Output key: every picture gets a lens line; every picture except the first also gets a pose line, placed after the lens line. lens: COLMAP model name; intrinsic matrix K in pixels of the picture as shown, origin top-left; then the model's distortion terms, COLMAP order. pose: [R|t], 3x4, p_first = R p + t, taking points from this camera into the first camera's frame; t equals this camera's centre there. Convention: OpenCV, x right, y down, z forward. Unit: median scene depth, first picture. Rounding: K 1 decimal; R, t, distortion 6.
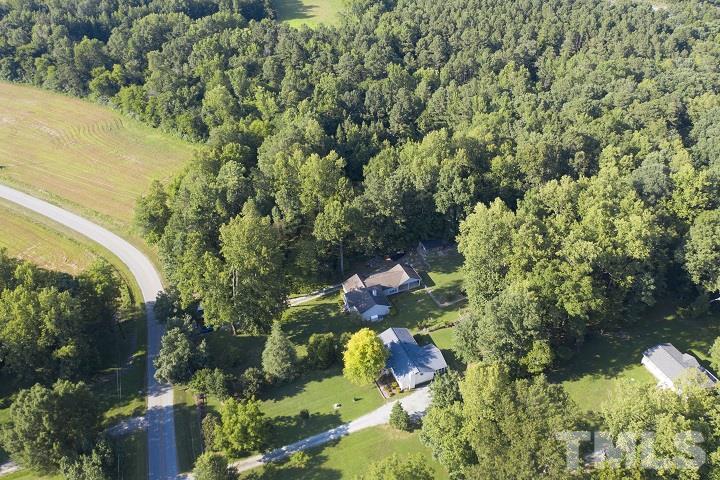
lens RADIAL K [[559.8, 0, 360.0], [0, 559.8, 240.0], [0, 0, 1]] dist [-0.012109, -0.002692]
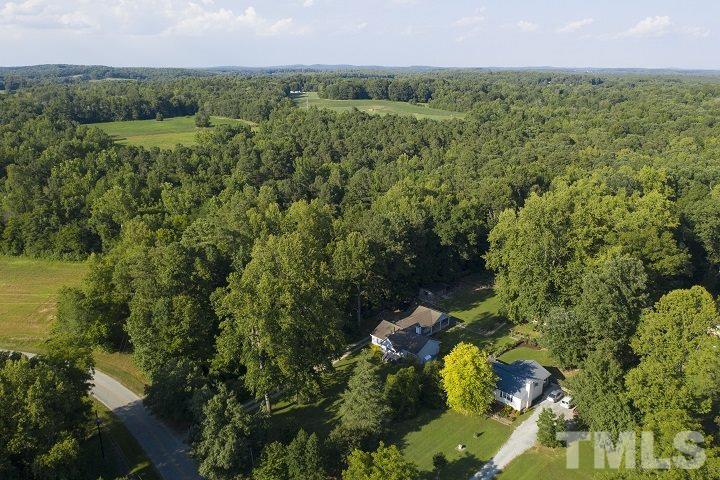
lens RADIAL K [[559.8, 0, 360.0], [0, 559.8, 240.0], [0, 0, 1]] dist [-0.012109, -0.002692]
pose [[0.925633, -0.107946, 0.362699, -0.328168], [0.218436, 0.935067, -0.279171, 0.173718], [-0.309013, 0.337636, 0.889108, 0.228237]]
